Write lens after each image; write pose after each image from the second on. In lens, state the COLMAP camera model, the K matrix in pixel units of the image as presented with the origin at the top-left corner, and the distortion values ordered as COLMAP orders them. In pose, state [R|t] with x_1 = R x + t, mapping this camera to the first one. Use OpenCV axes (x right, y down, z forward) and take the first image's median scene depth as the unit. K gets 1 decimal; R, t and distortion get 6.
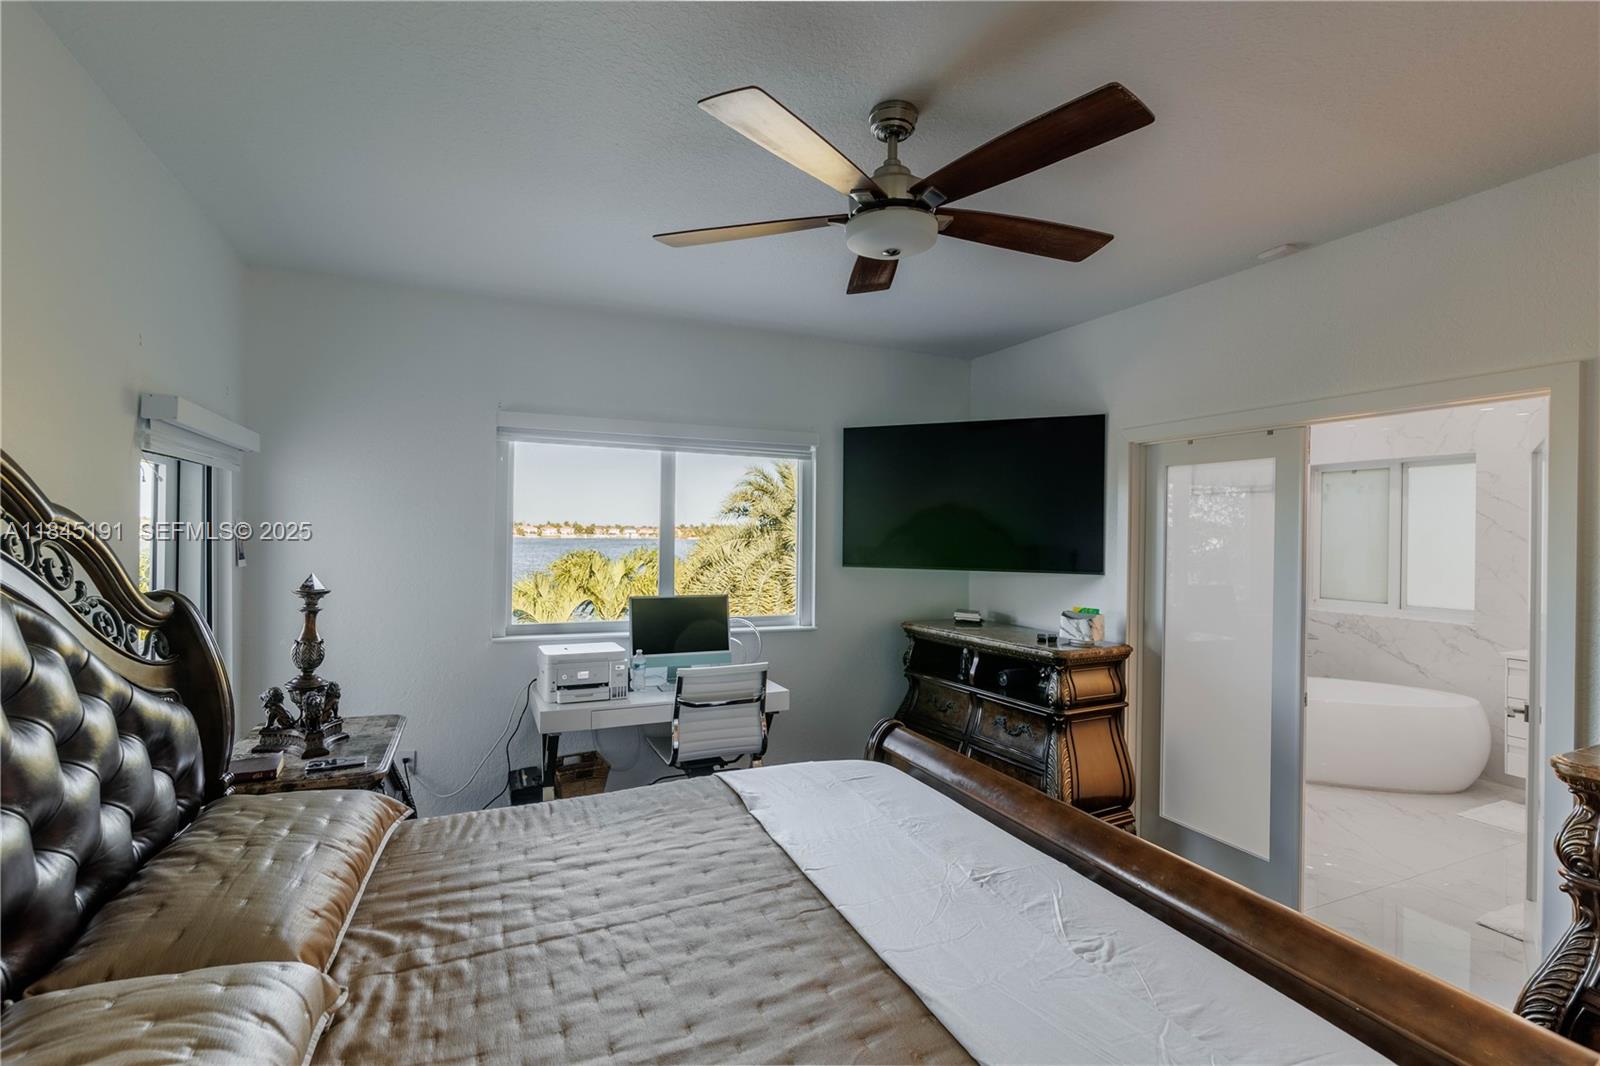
lens RADIAL K [[733.7, 0, 800.0], [0, 733.7, 533.0], [0, 0, 1]] dist [0.000773, 0.000114]
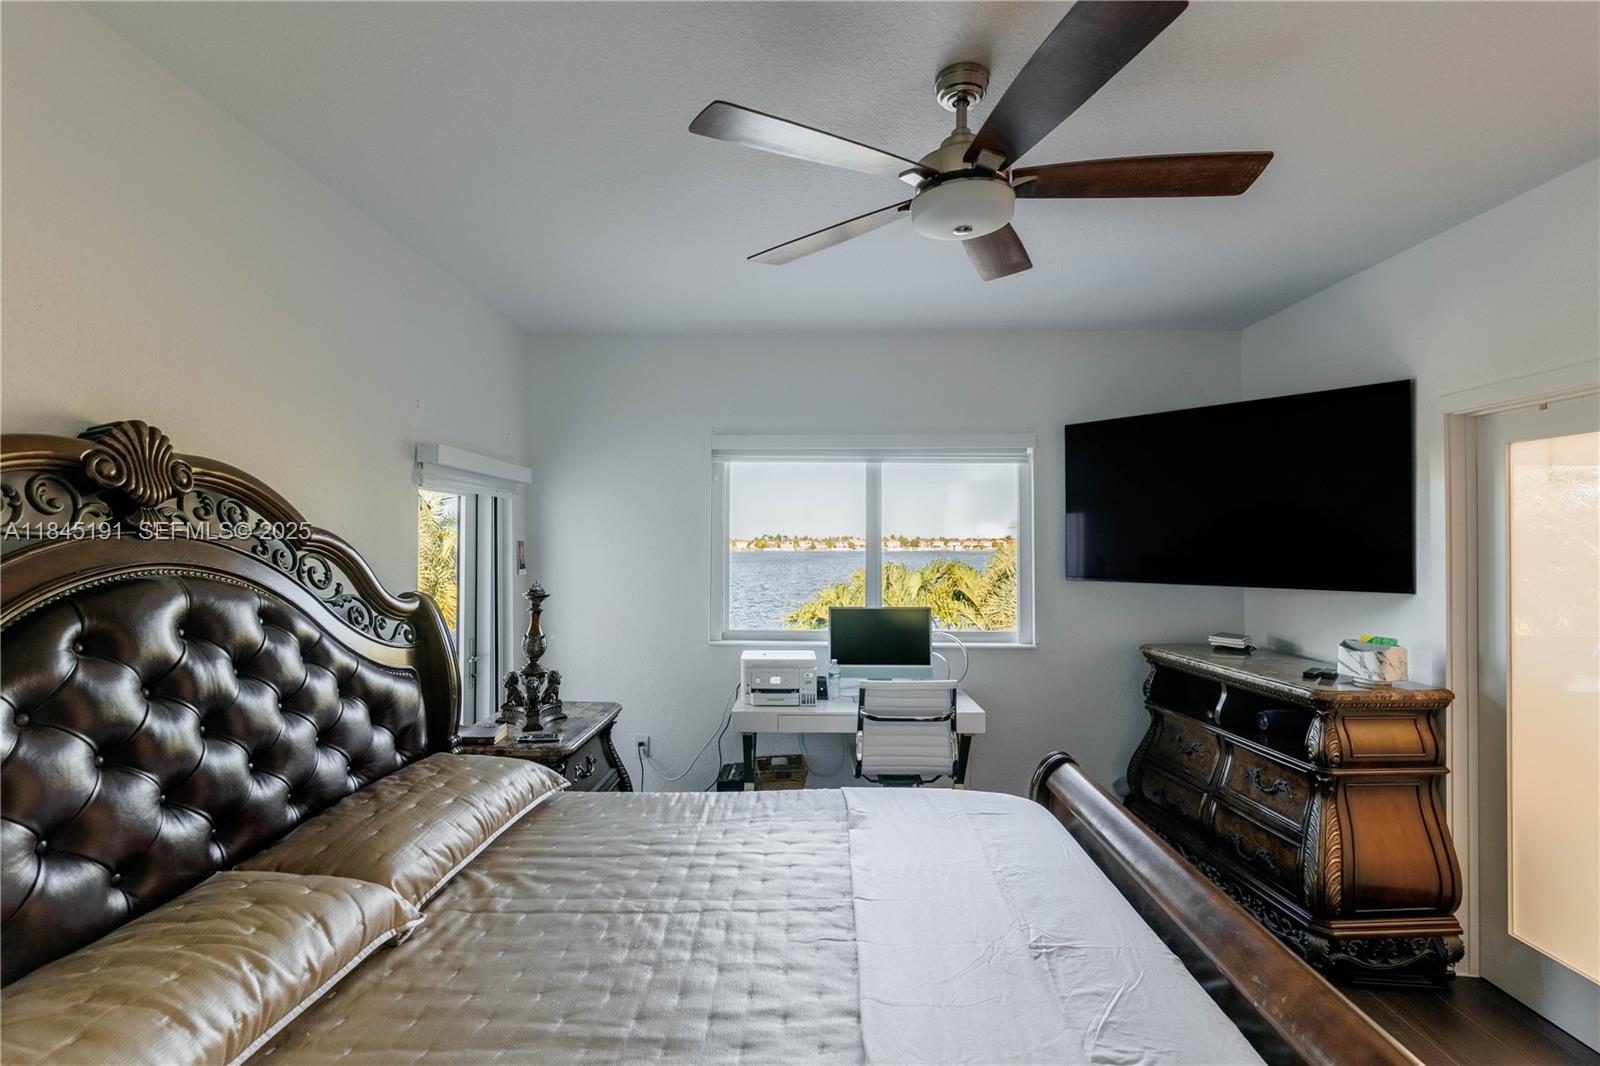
lens RADIAL K [[740.4, 0, 808.0], [0, 740.4, 536.8], [0, 0, 1]] dist [0.001106, -0.000341]
pose [[0.903170, -0.015422, -0.429006, 0.200042], [0.010433, 0.999848, -0.013977, 0.003327], [0.429157, 0.008148, 0.903193, 0.057891]]
